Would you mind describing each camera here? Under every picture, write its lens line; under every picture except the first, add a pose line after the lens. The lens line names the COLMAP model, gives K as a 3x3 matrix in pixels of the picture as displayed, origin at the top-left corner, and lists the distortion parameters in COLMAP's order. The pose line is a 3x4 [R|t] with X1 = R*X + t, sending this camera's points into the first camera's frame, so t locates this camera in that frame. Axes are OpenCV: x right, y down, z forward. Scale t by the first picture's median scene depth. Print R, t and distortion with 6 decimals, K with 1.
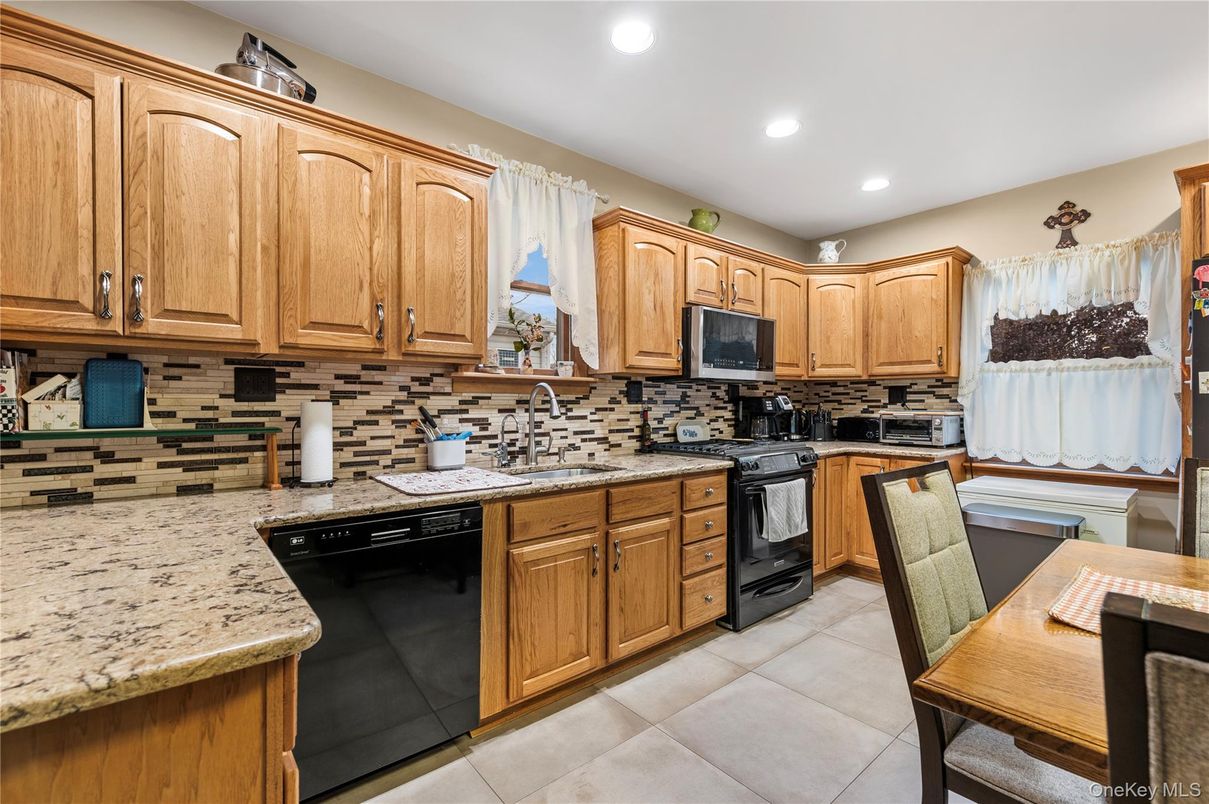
lens RADIAL K [[521.4, 0, 605.6], [0, 521.4, 405.7], [0, 0, 1]] dist [0.001903, -0.001092]
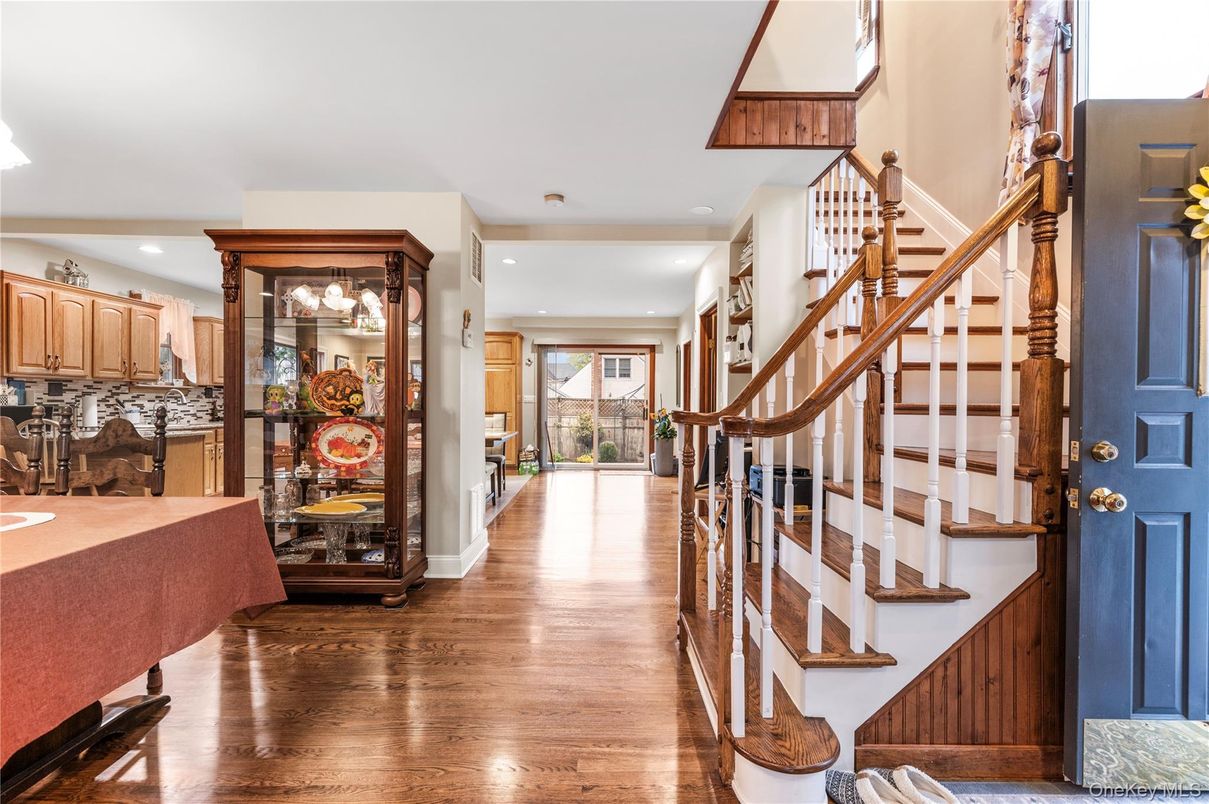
lens RADIAL K [[521.4, 0, 601.7], [0, 521.4, 405.4], [0, 0, 1]] dist [0.001903, -0.001092]
pose [[0.630428, -0.001986, 0.776245, -0.659542], [-0.002945, 0.999983, 0.004950, 0.011141], [-0.776242, -0.005407, 0.630412, -1.787861]]
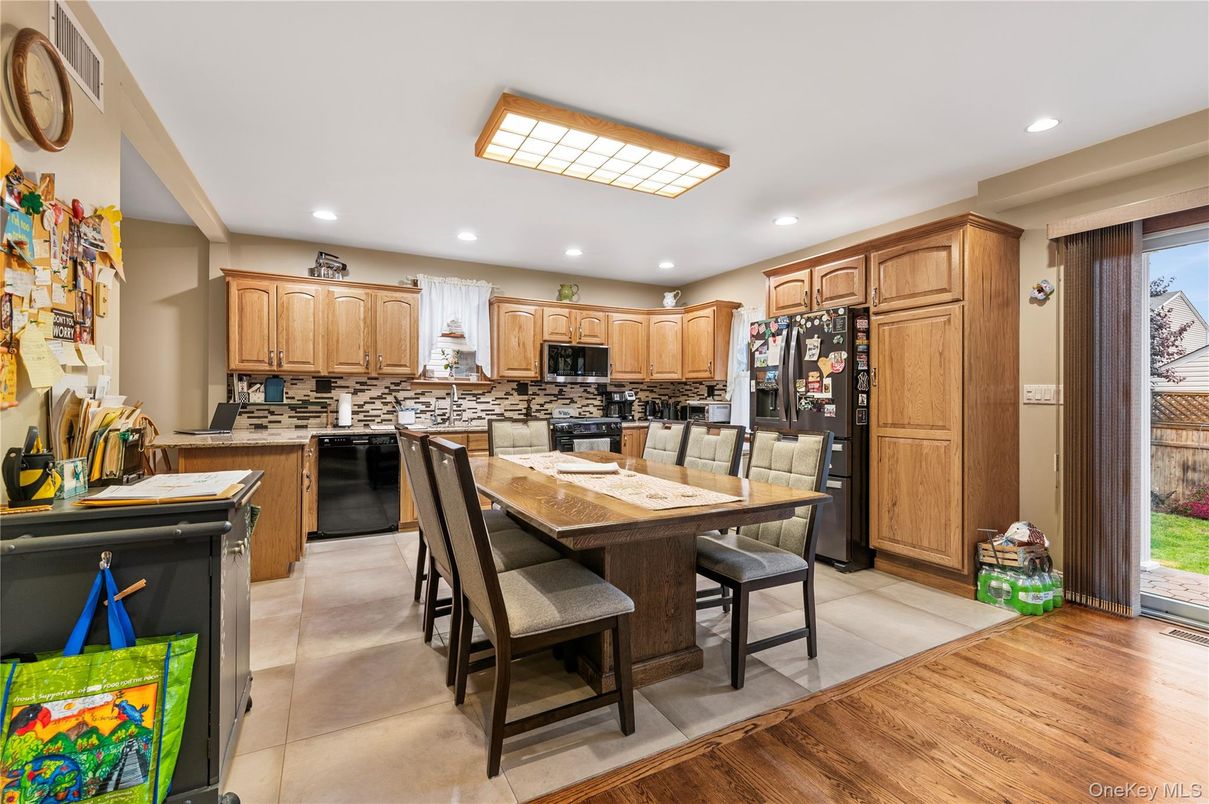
lens RADIAL K [[521.4, 0, 605.8], [0, 521.4, 399.0], [0, 0, 1]] dist [0.001903, -0.001092]
pose [[0.979139, 0.007151, -0.203064, 0.791678], [-0.007099, 0.999974, 0.000982, 0.005227], [0.203065, 0.000480, 0.979165, -0.798683]]
